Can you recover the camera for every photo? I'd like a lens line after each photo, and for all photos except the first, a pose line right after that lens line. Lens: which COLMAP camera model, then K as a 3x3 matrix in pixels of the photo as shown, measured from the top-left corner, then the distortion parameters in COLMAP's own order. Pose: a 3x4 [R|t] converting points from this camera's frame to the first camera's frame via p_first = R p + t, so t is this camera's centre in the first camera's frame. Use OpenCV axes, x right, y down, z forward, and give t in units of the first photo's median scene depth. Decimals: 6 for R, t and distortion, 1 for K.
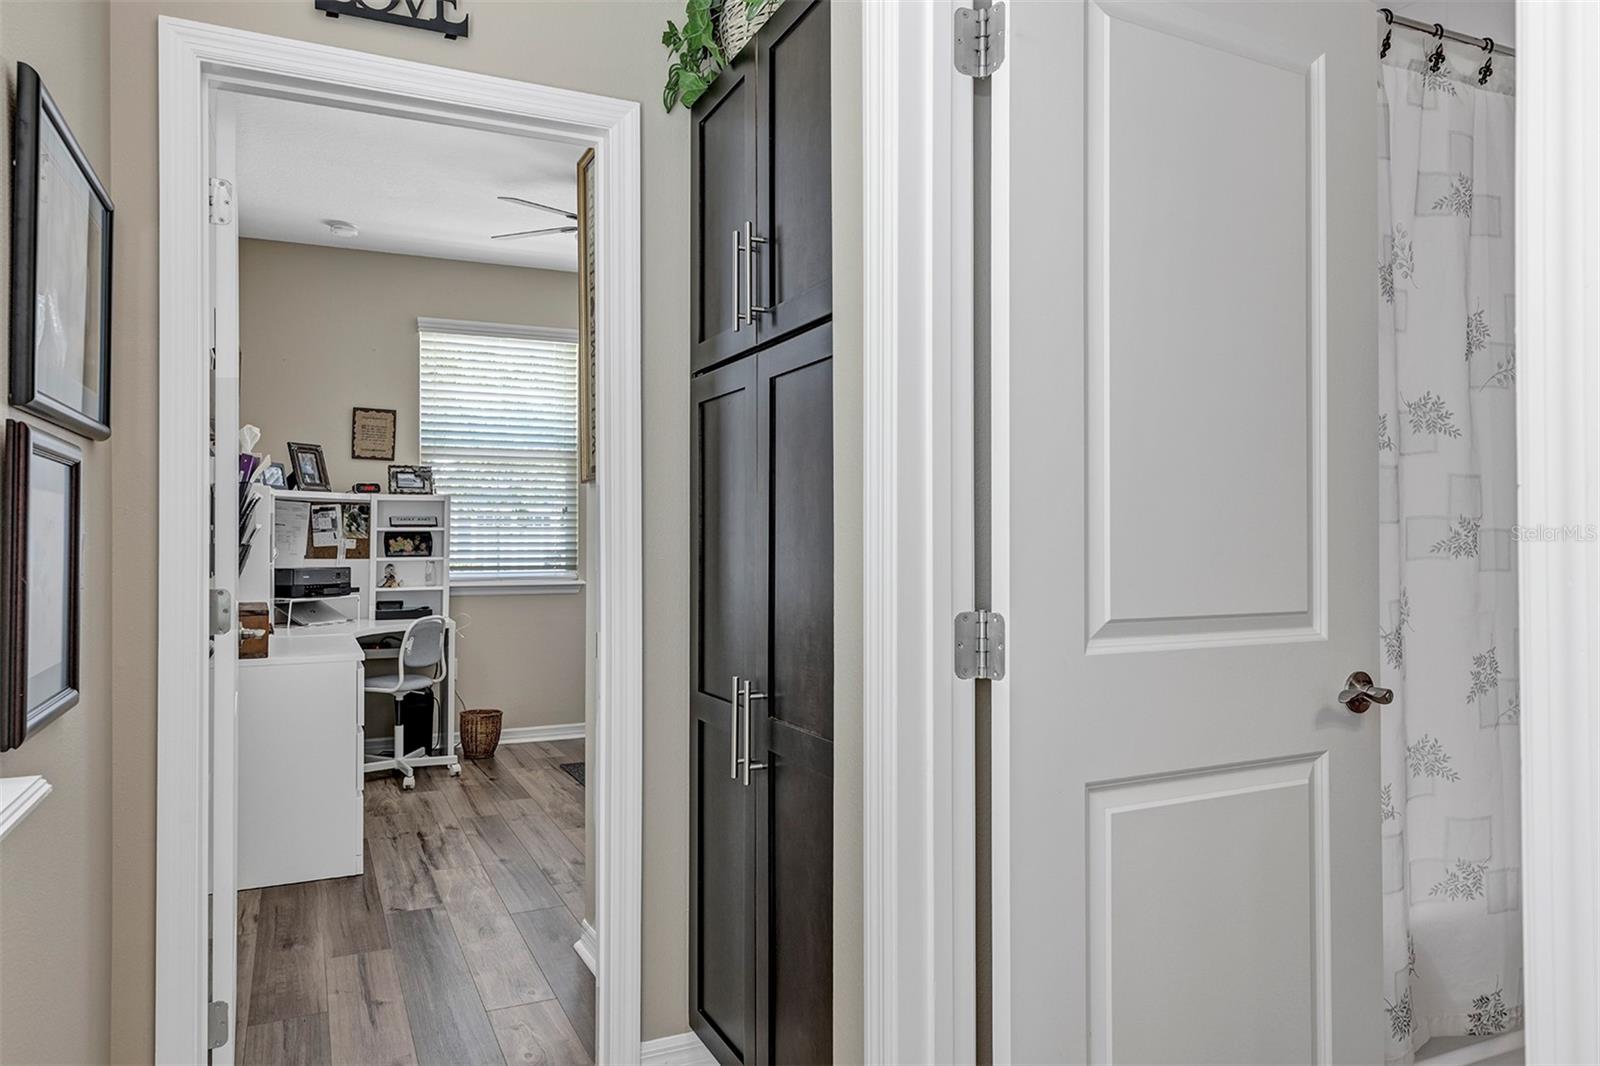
lens RADIAL K [[1053.7, 0, 804.2], [0, 1053.7, 530.6], [0, 0, 1]] dist [0.028633, 0.000149]
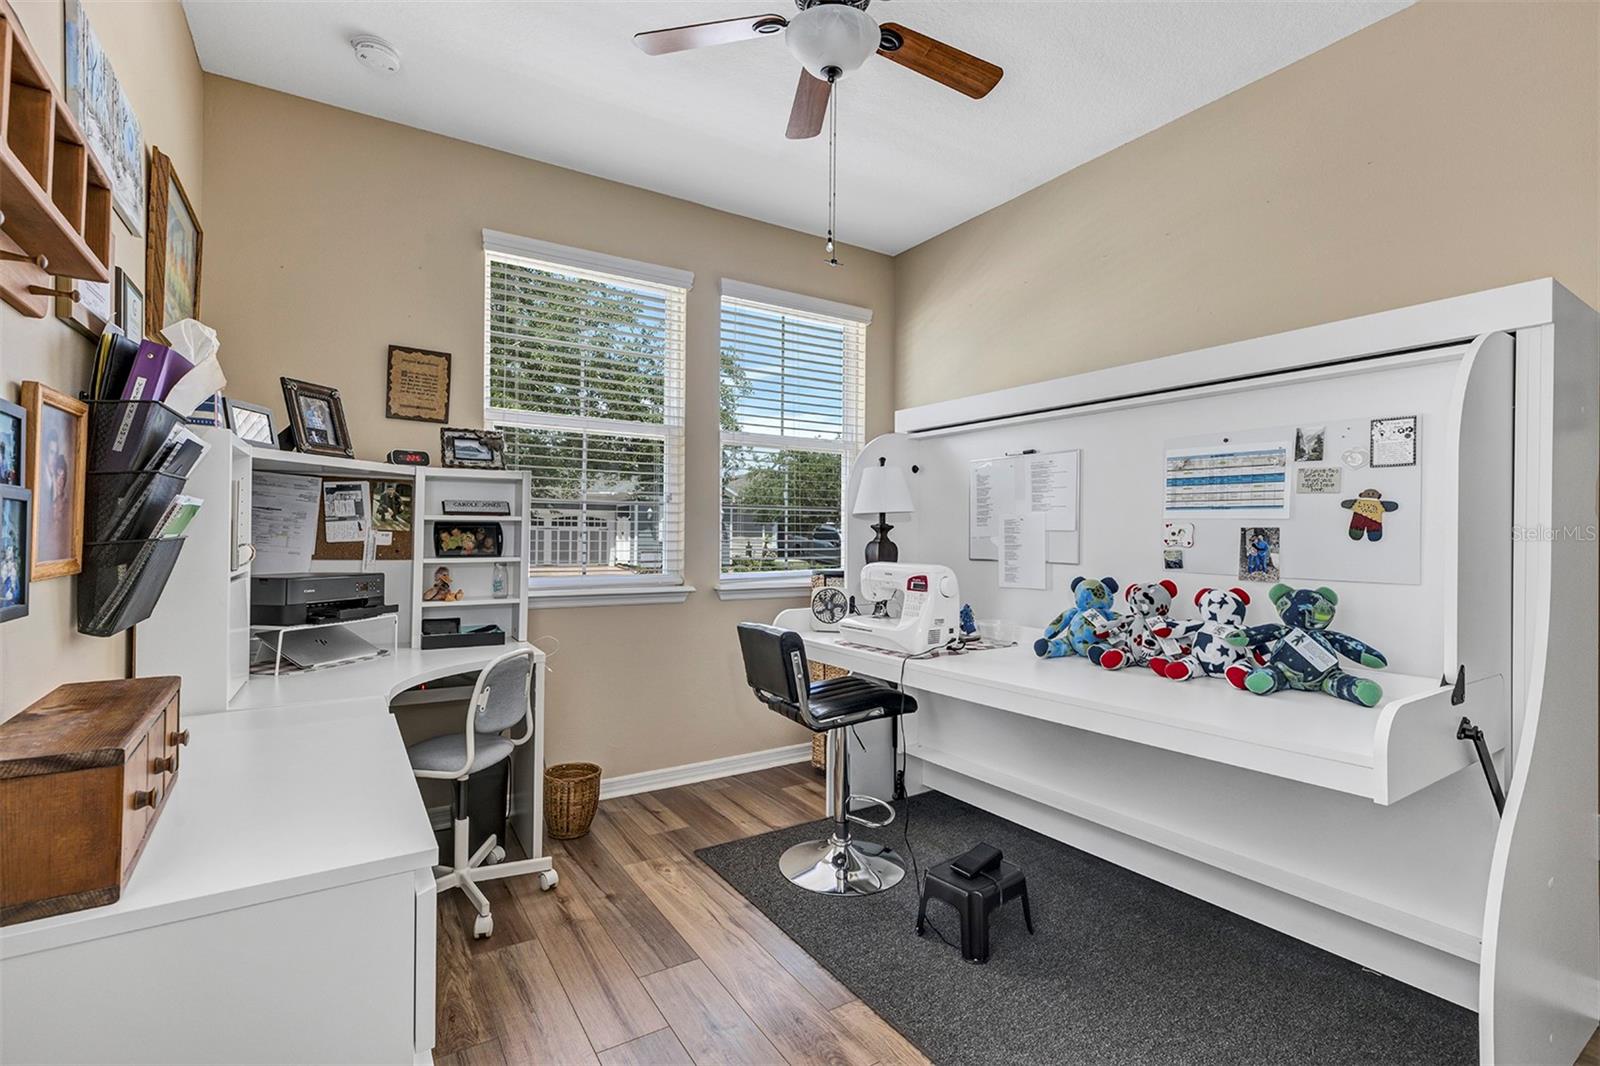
lens RADIAL K [[725.5, 0, 796.8], [0, 725.5, 532.2], [0, 0, 1]] dist [0.010126, -0.000353]
pose [[0.993258, 0.004983, 0.115818, -0.215794], [-0.004708, 0.999985, -0.002649, 0.008425], [-0.115830, 0.002086, 0.993267, 0.497583]]
